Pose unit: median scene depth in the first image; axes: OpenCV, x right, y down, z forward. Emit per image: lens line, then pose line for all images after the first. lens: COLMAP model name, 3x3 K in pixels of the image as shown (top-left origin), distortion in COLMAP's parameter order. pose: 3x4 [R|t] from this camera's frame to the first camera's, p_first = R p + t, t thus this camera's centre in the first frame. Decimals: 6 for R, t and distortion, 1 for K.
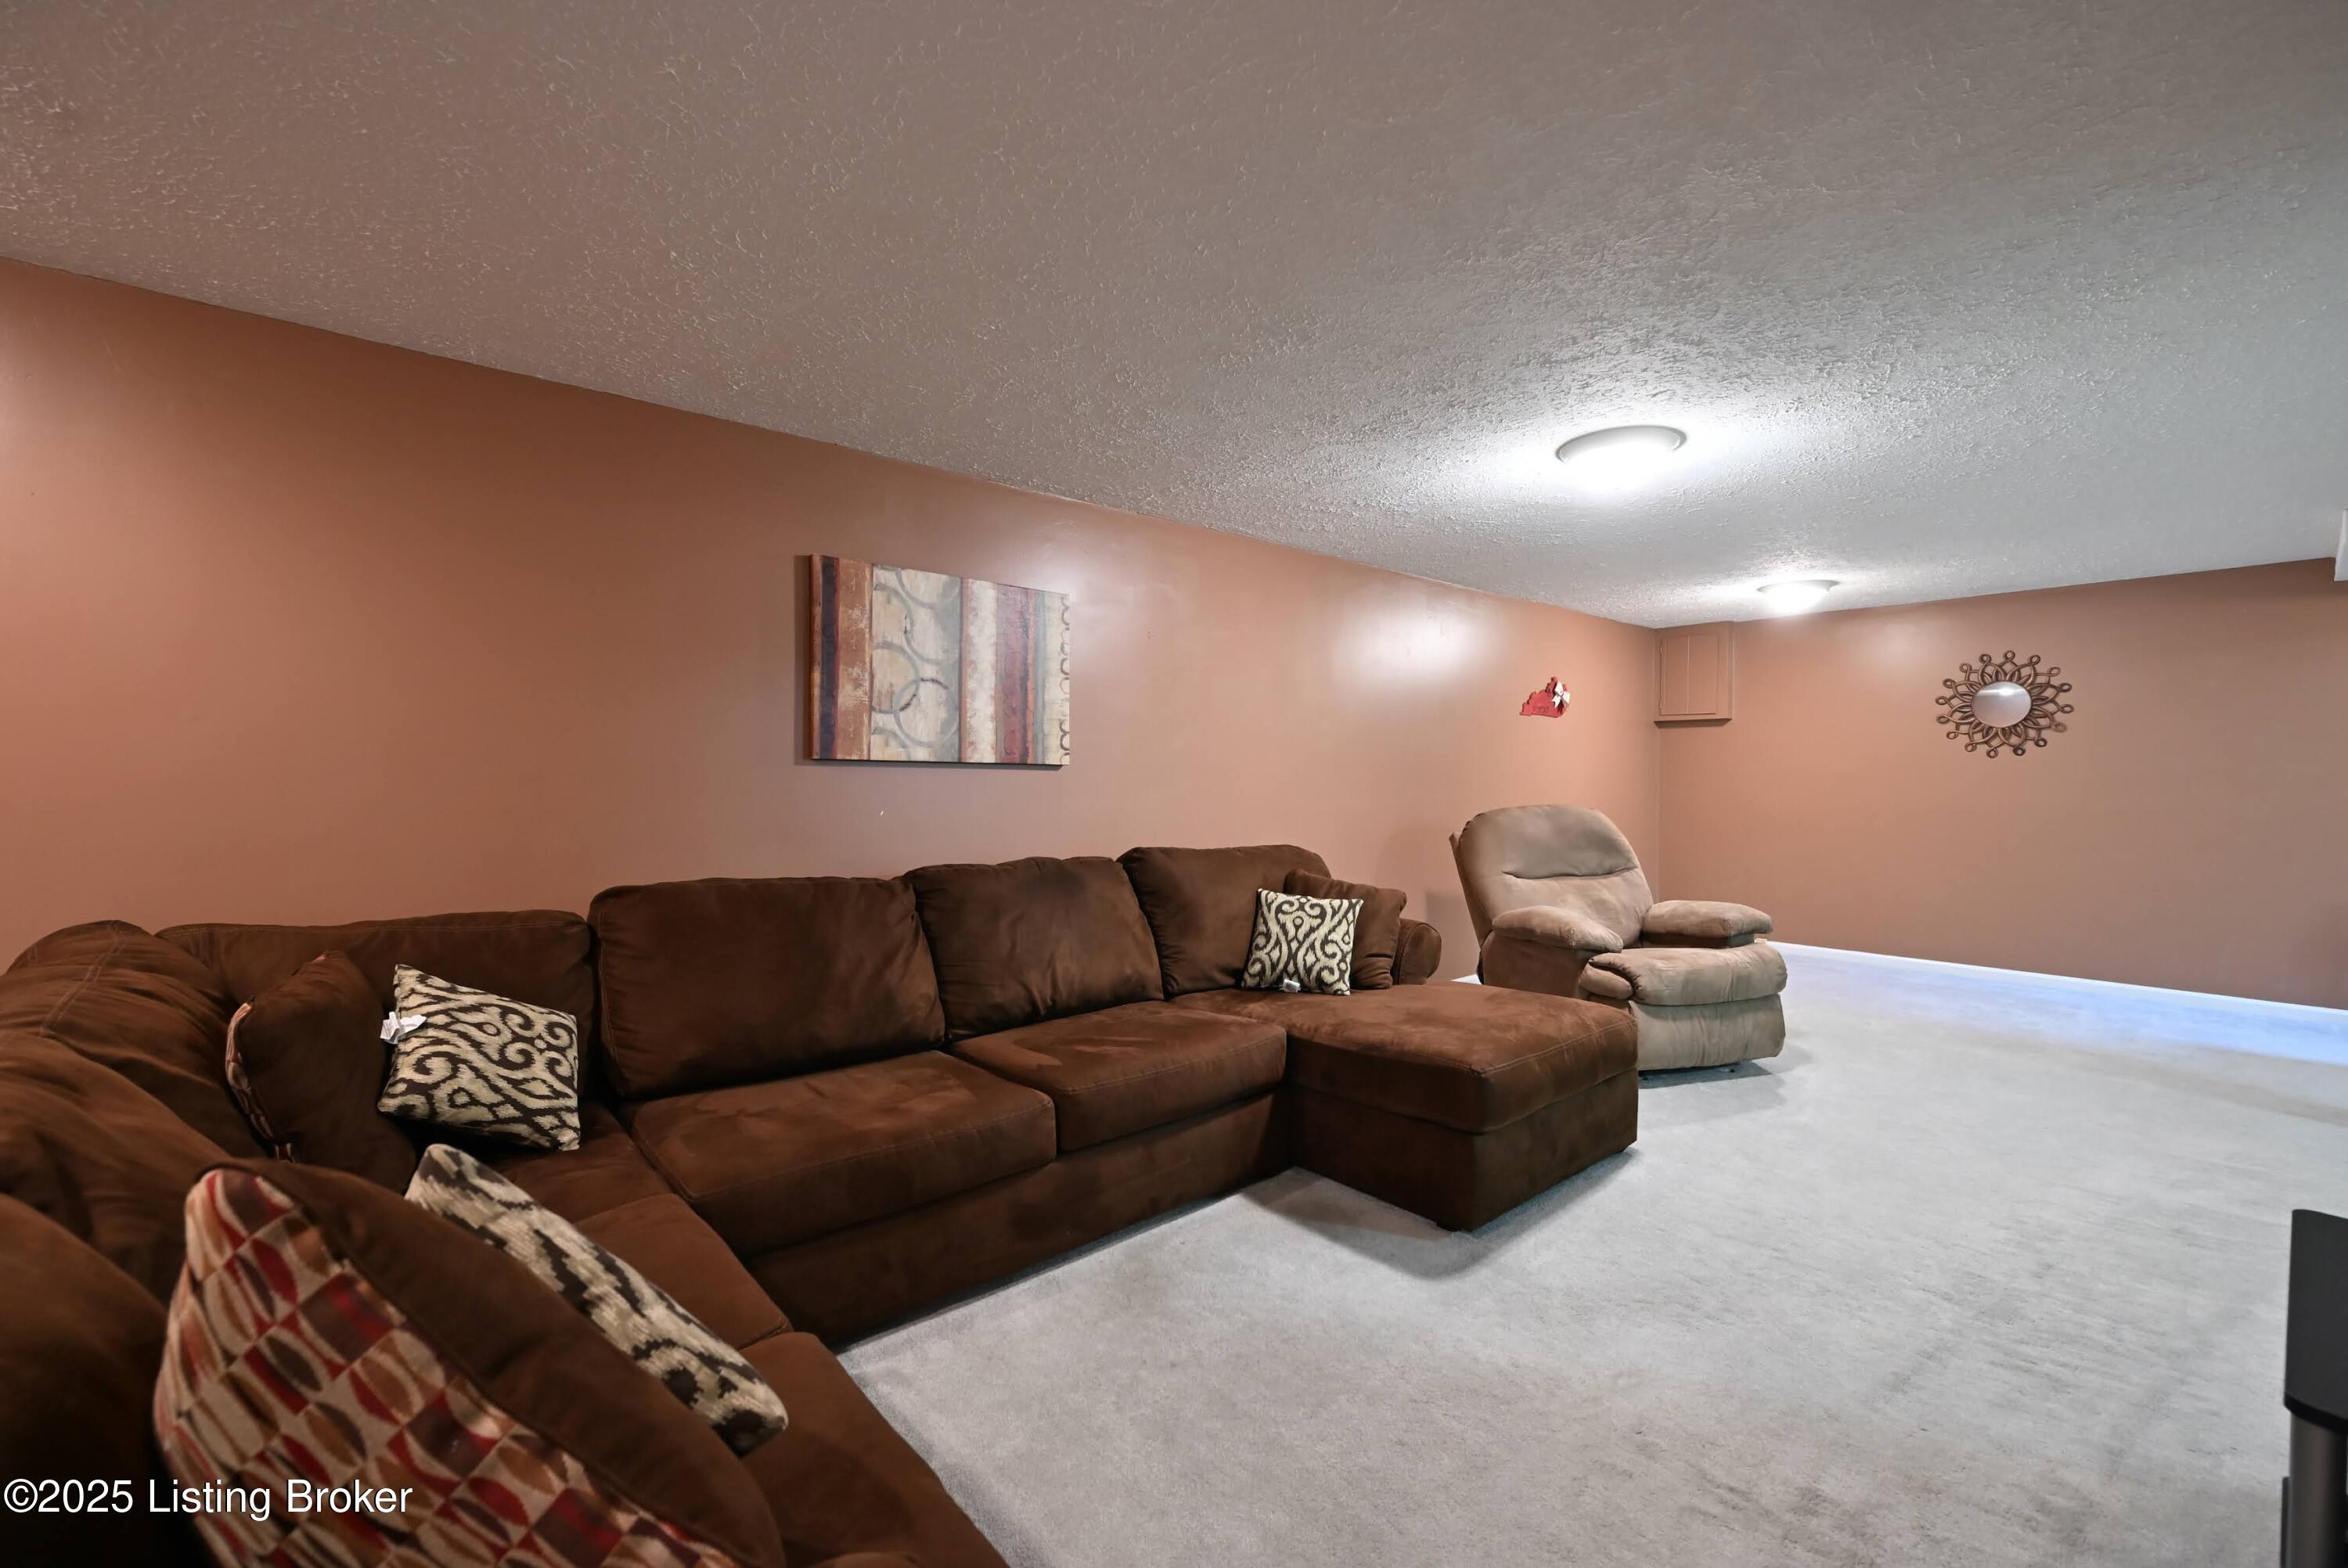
lens RADIAL K [[972.8, 0, 1175.2], [0, 972.8, 777.7], [0, 0, 1]] dist [-0.002643, 0.000856]
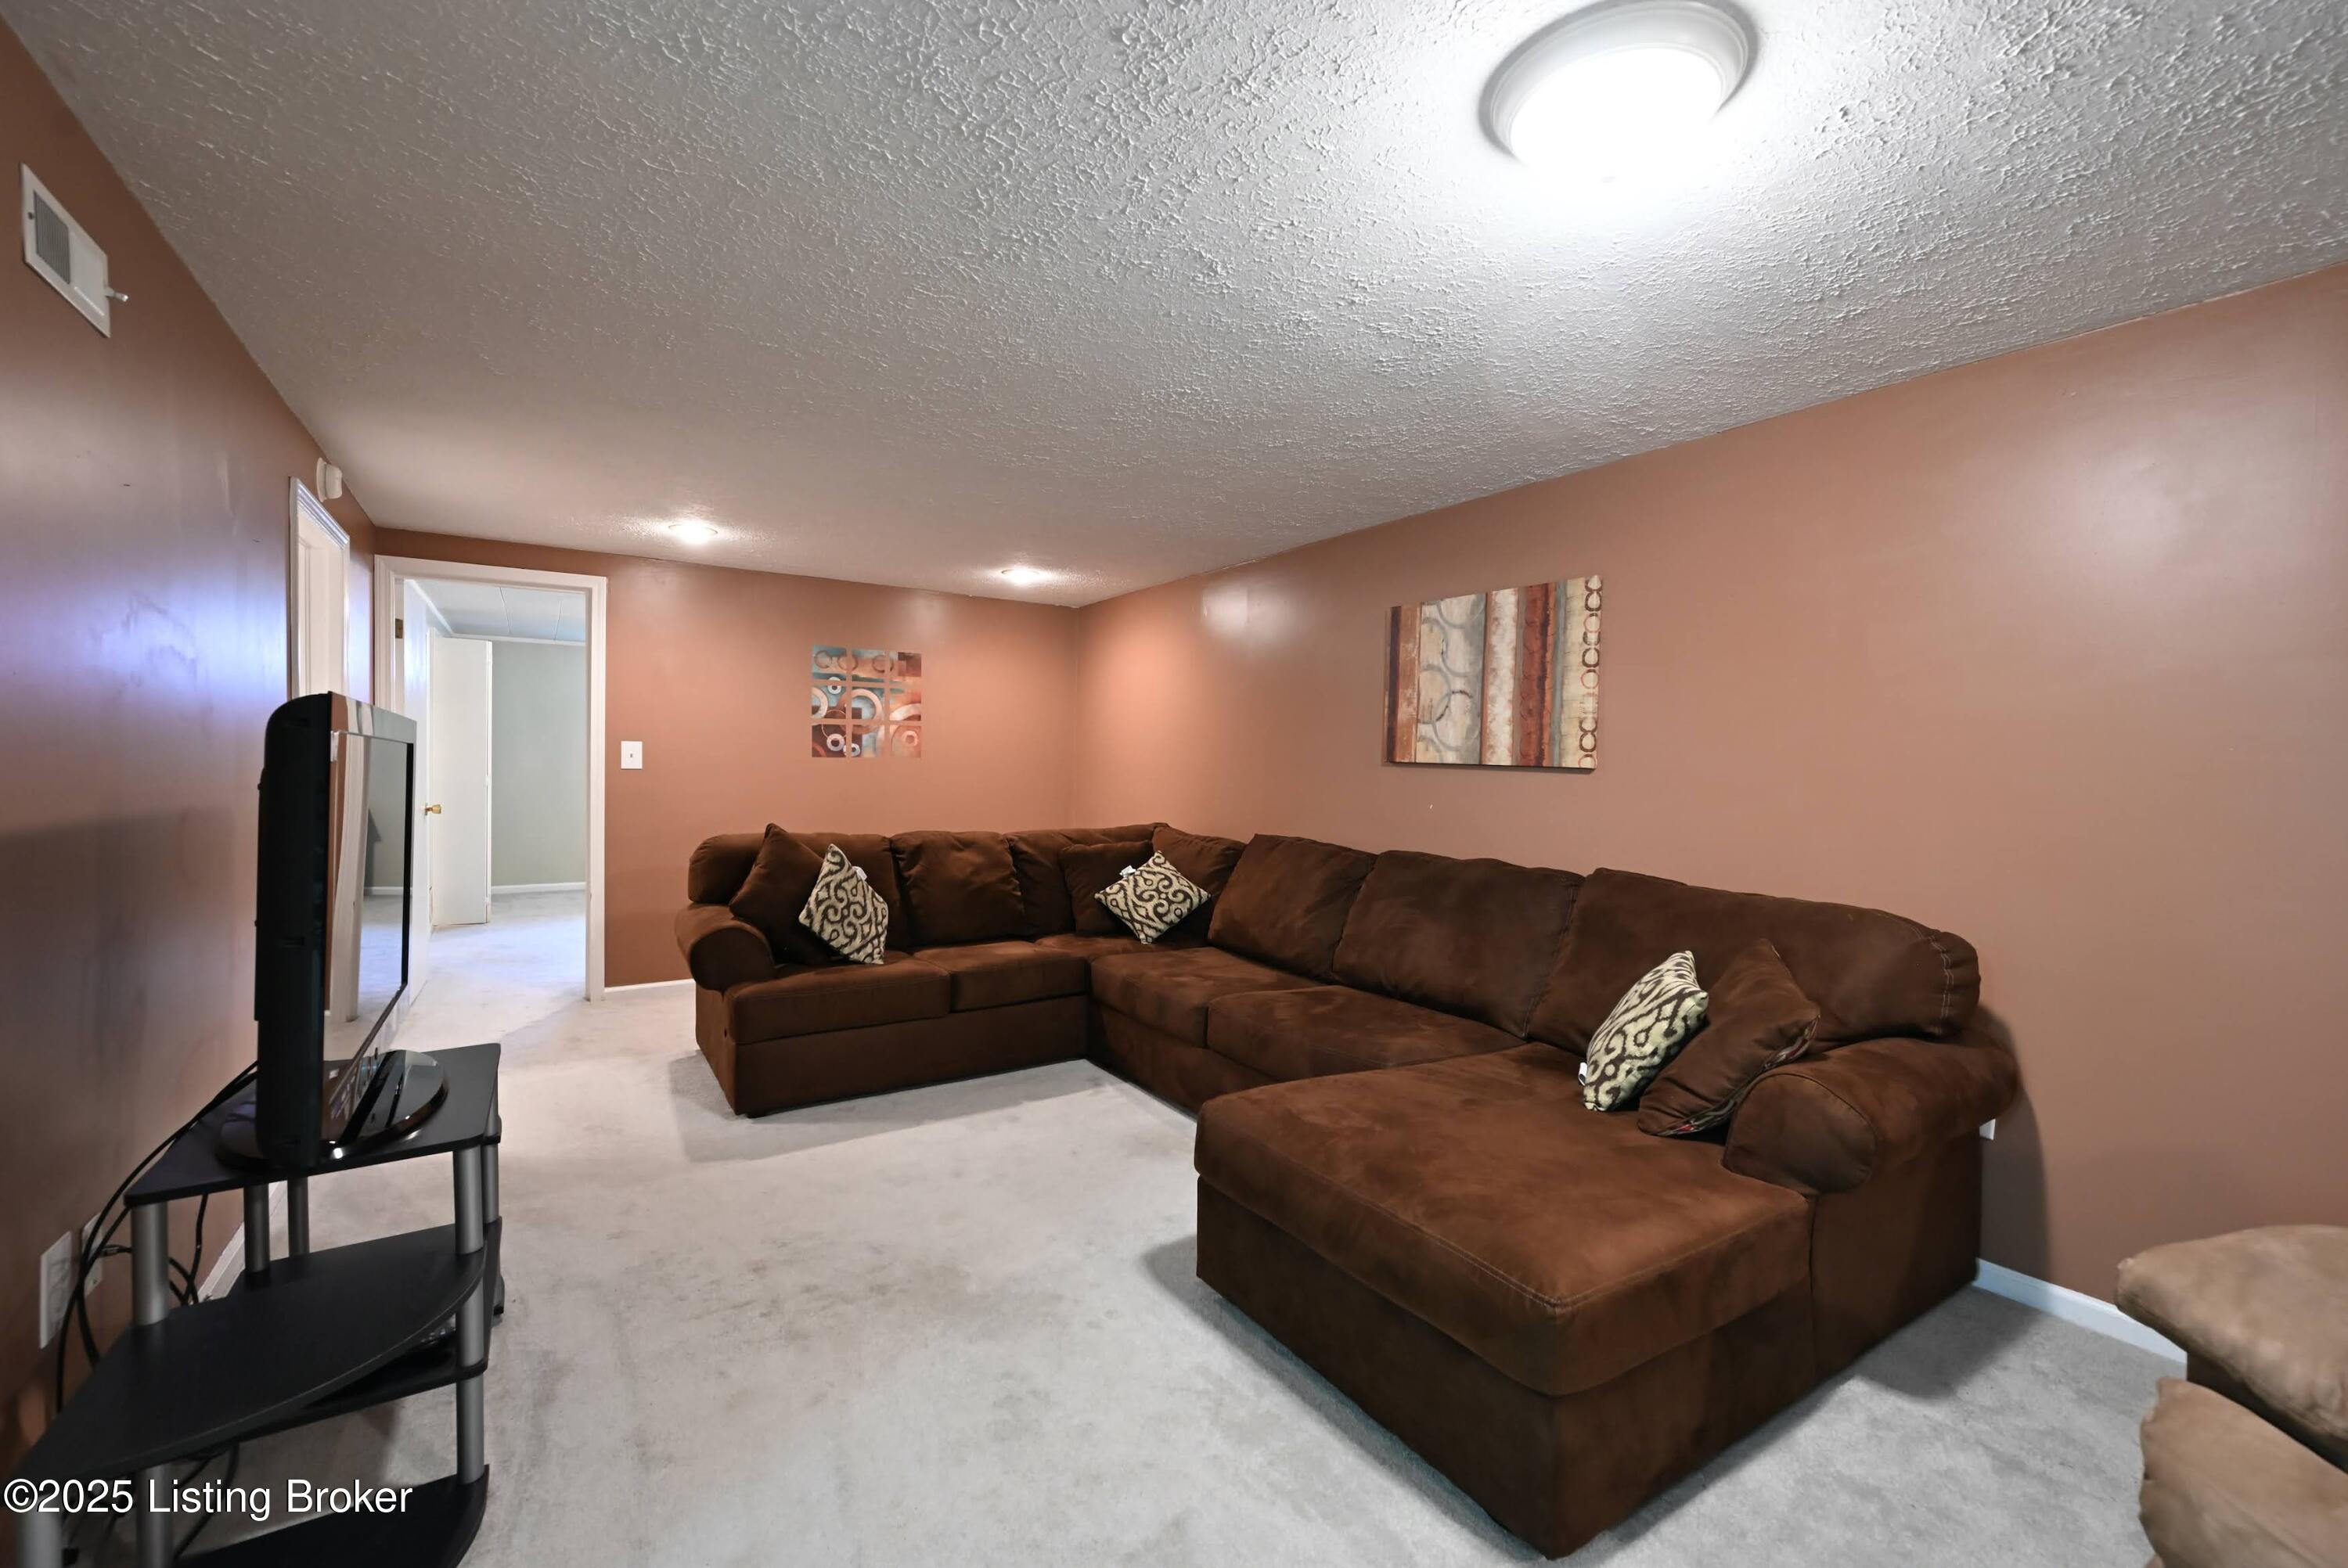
lens RADIAL K [[972.8, 0, 1168.2], [0, 972.8, 785.2], [0, 0, 1]] dist [-0.002643, 0.000856]
pose [[-0.149031, 0.022662, -0.988573, 0.906729], [-0.018188, 0.999505, 0.025654, -0.014630], [0.988665, 0.021804, -0.148545, 0.826001]]
